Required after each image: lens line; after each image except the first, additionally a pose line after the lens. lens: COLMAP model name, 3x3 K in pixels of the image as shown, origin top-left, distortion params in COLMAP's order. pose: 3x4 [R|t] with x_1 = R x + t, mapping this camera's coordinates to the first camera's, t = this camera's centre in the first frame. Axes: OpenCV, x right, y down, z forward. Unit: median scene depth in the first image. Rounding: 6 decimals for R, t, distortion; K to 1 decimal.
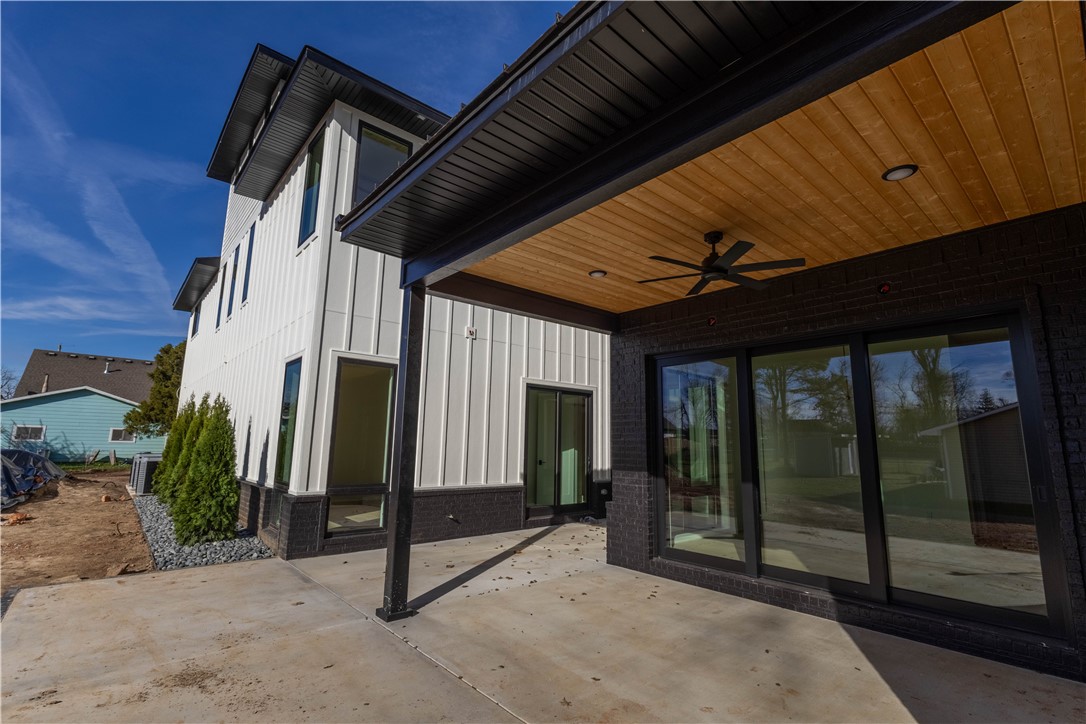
lens RADIAL K [[497.6, 0, 518.7], [0, 497.6, 351.8], [0, 0, 1]] dist [-0.003744, 0.000470]
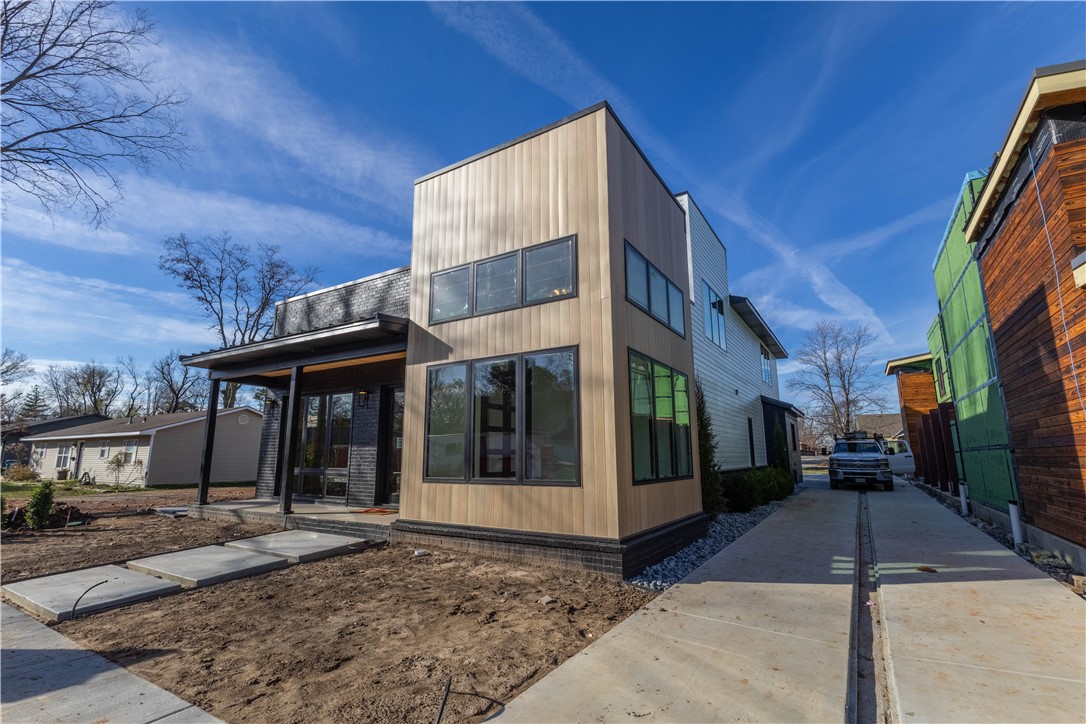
lens RADIAL K [[497.6, 0, 543.1], [0, 497.6, 359.7], [0, 0, 1]] dist [-0.003744, 0.000470]
pose [[0.319440, -0.197422, -0.926813, 0.384183], [0.184580, 0.972286, -0.143490, -0.095968], [0.929456, -0.125234, 0.347028, -0.614493]]
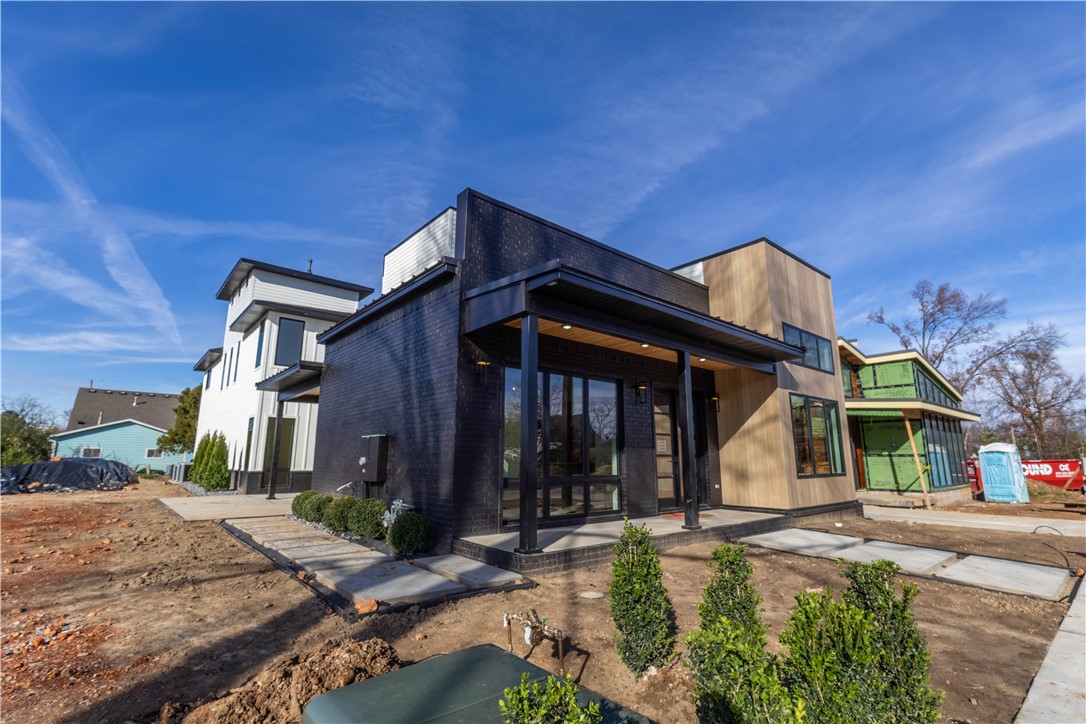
lens RADIAL K [[497.6, 0, 542.4], [0, 497.6, 363.3], [0, 0, 1]] dist [-0.003744, 0.000470]
pose [[0.999643, -0.013653, 0.022973, 0.282861], [0.013759, 0.999895, -0.004463, -0.068631], [-0.022909, 0.004777, 0.999726, -0.452350]]
